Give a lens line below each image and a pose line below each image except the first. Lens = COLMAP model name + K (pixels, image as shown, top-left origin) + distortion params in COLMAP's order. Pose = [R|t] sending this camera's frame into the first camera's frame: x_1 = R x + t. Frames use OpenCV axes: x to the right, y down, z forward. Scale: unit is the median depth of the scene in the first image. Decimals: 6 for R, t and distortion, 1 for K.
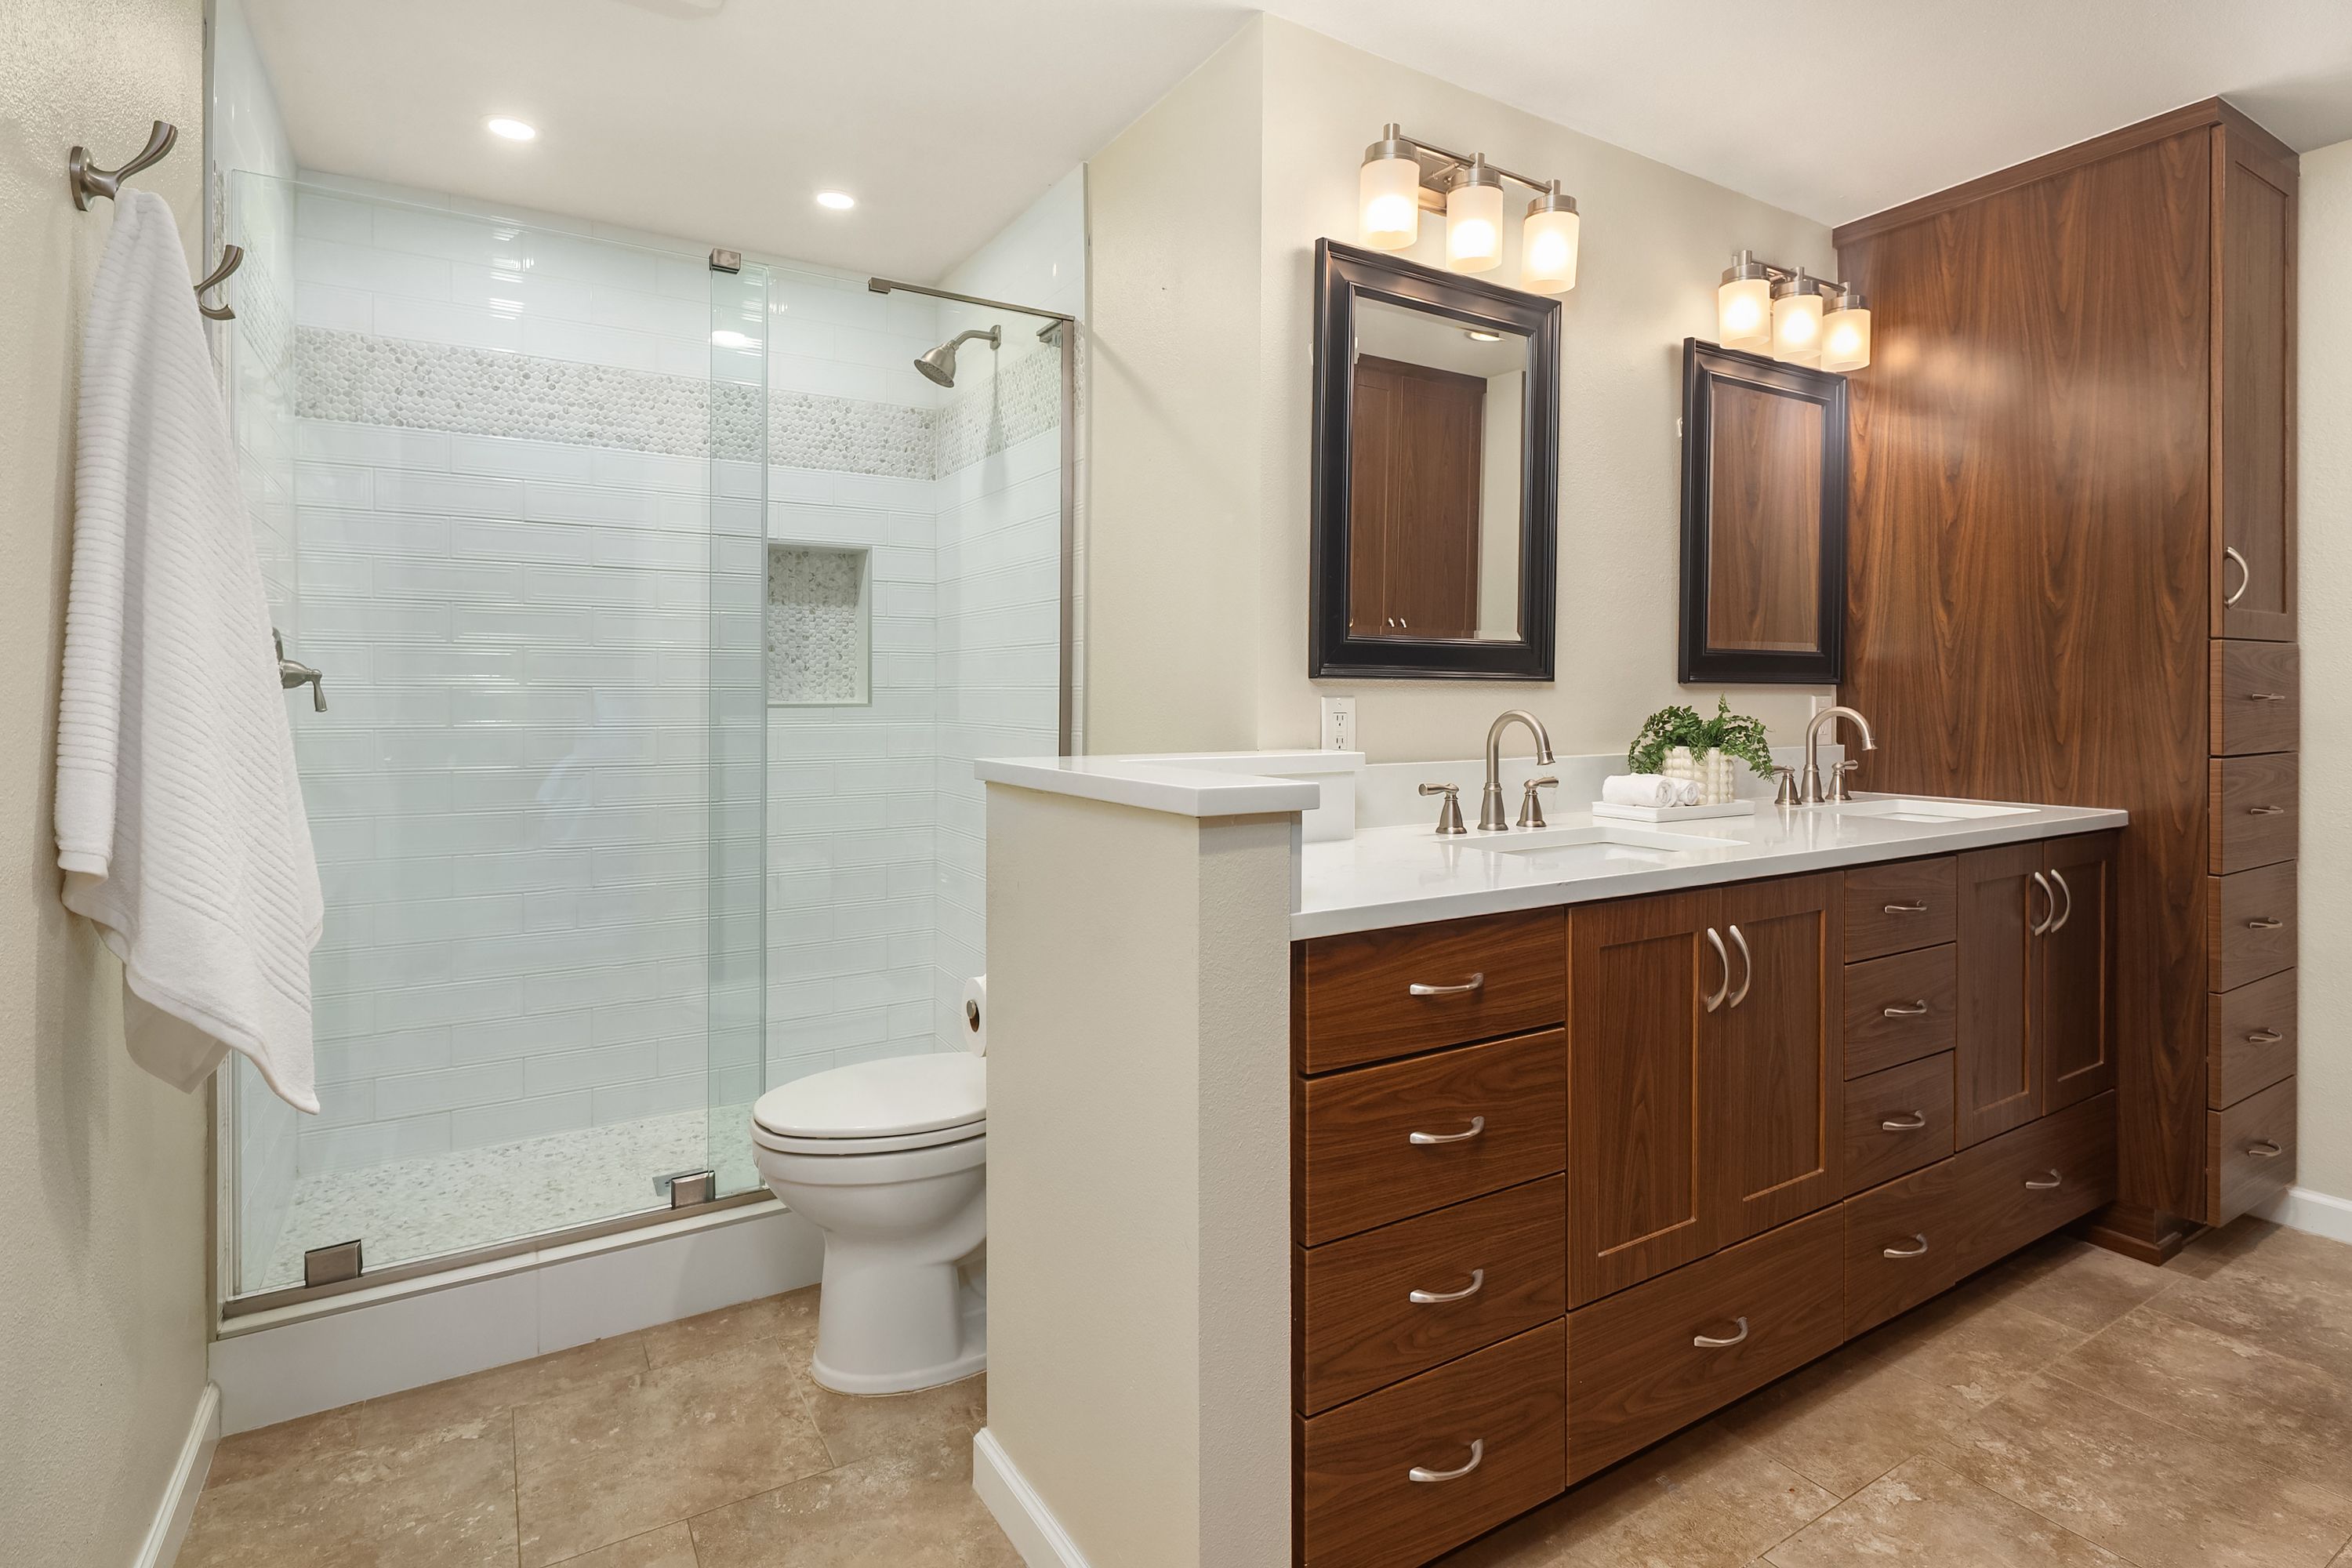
lens RADIAL K [[1153.4, 0, 1170.3], [0, 1153.4, 697.6], [0, 0, 1]] dist [0.000115, -0.000393]
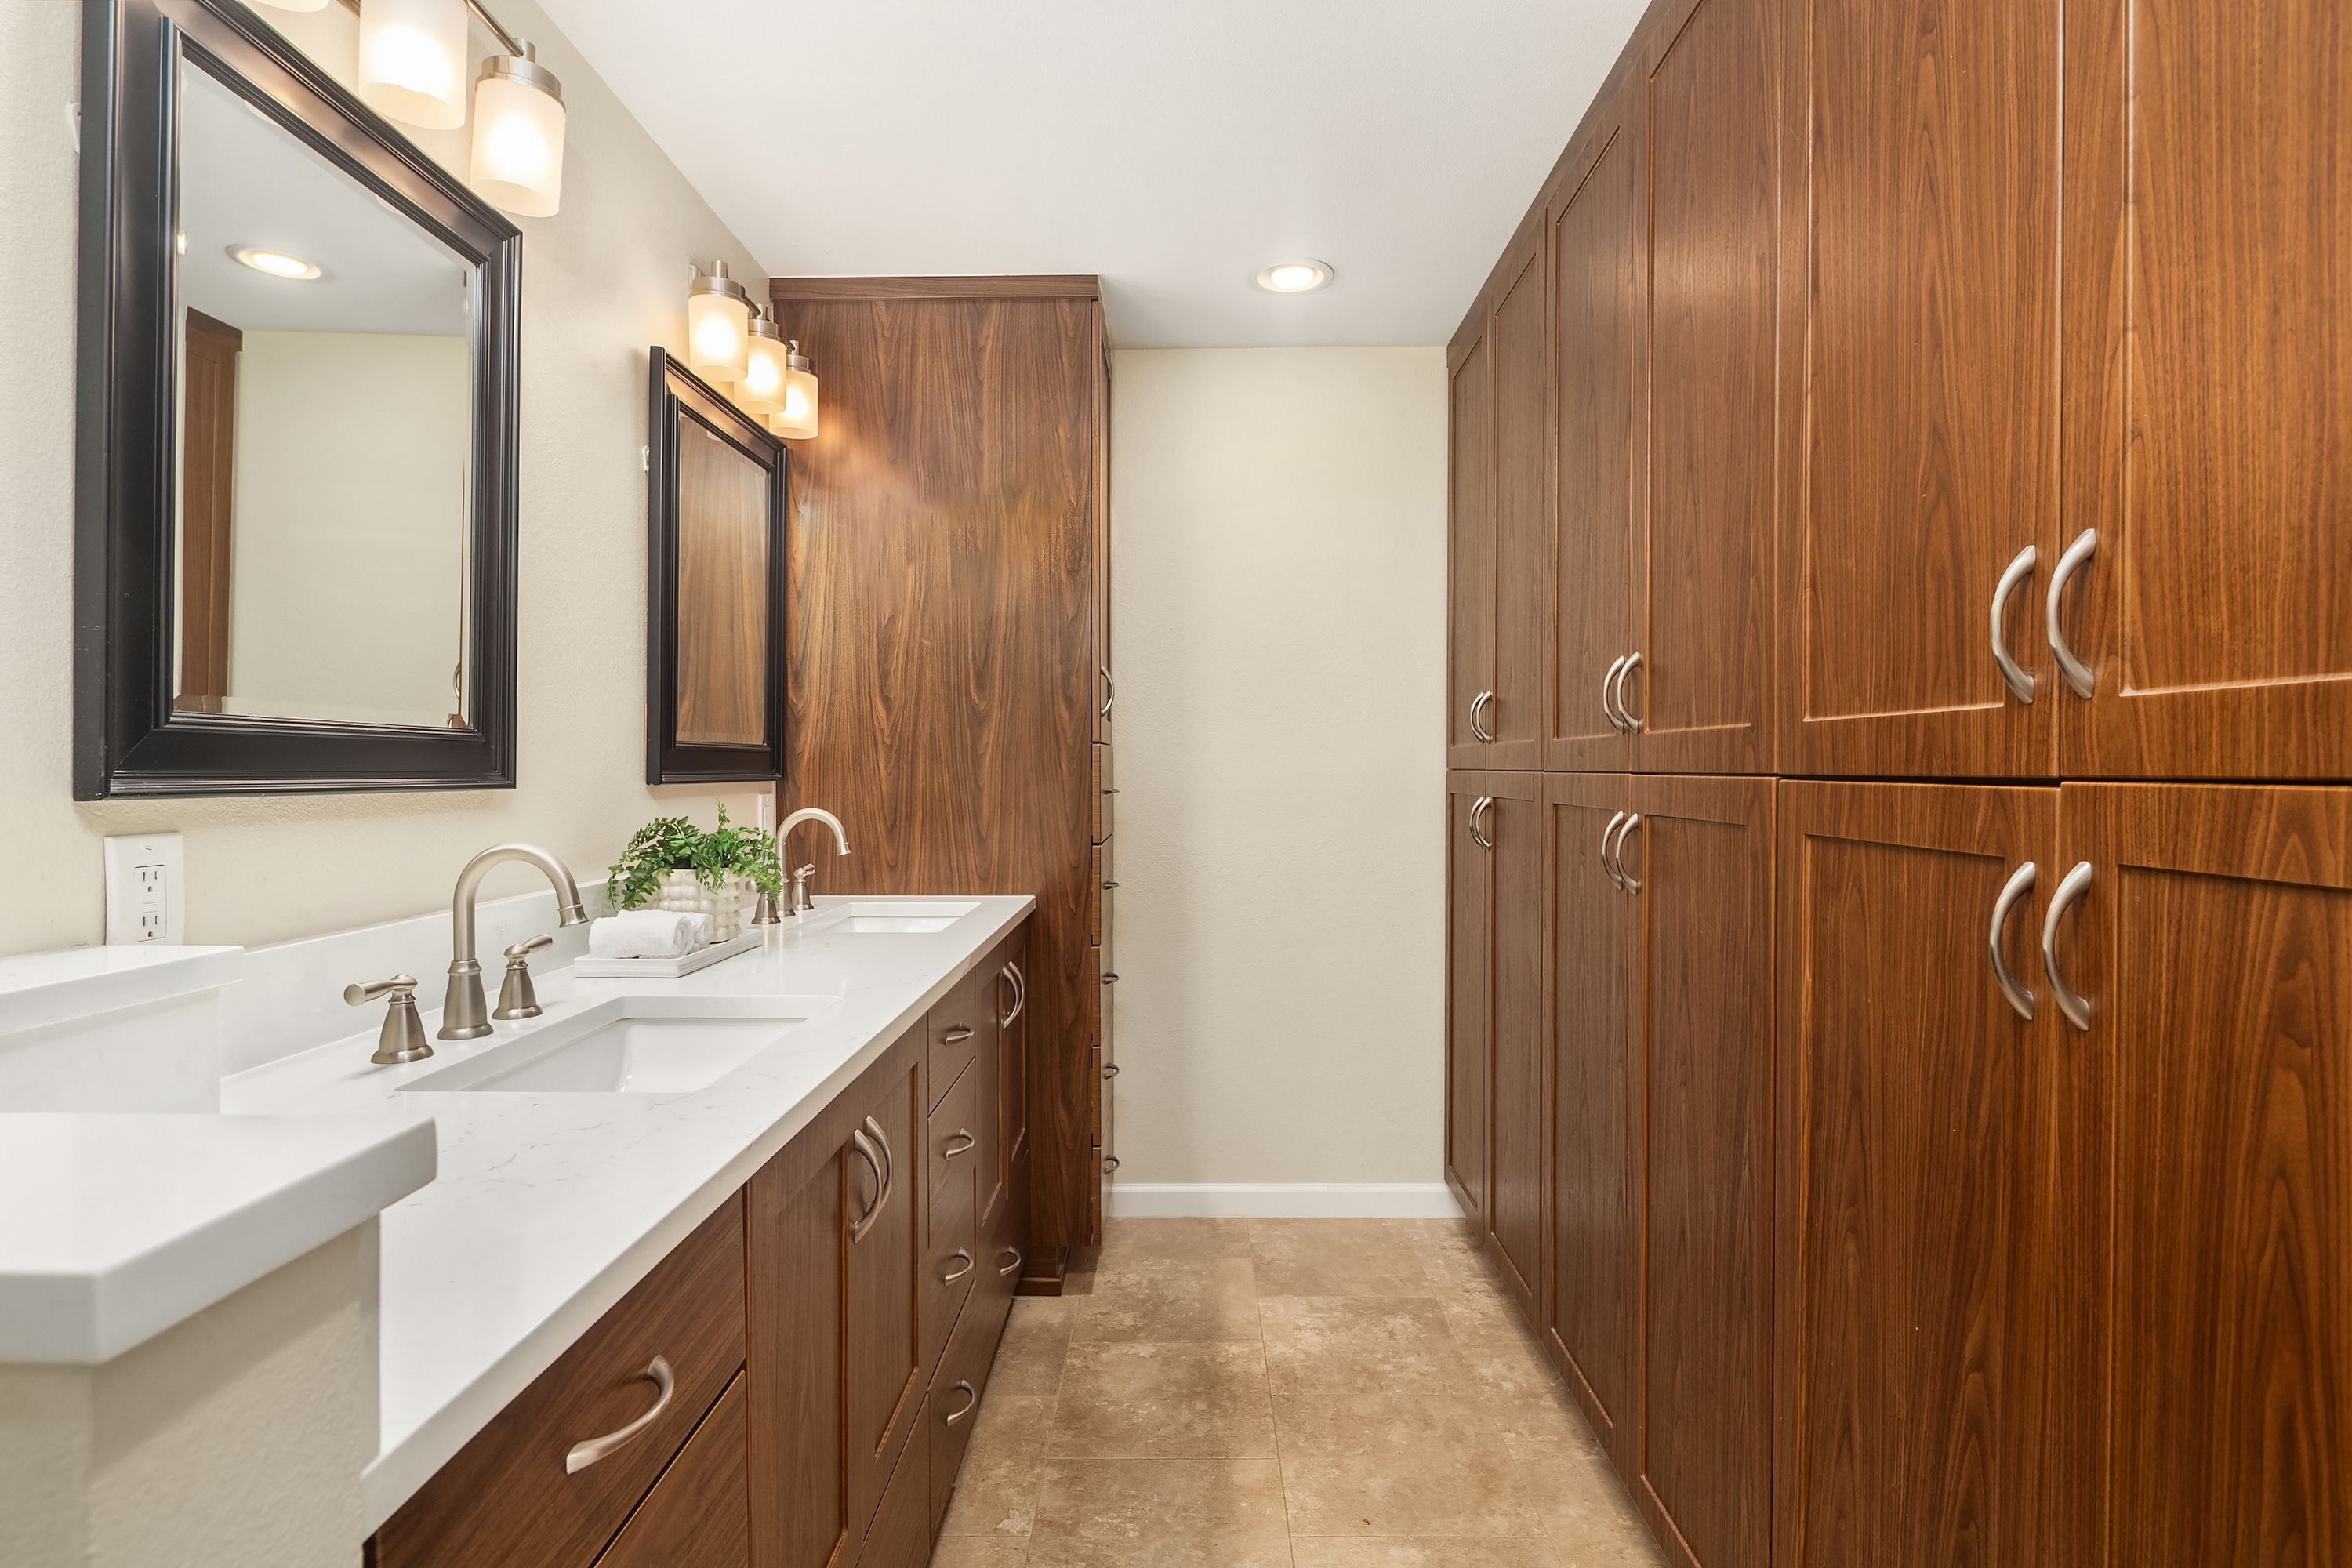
lens RADIAL K [[1153.6, 0, 1177.1], [0, 1153.6, 778.8], [0, 0, 1]] dist [0.000643, -0.001194]
pose [[0.526208, -0.010440, 0.850292, -0.040444], [0.004215, 0.999944, 0.009669, -0.025009], [-0.850346, -0.001504, 0.526222, 0.309197]]
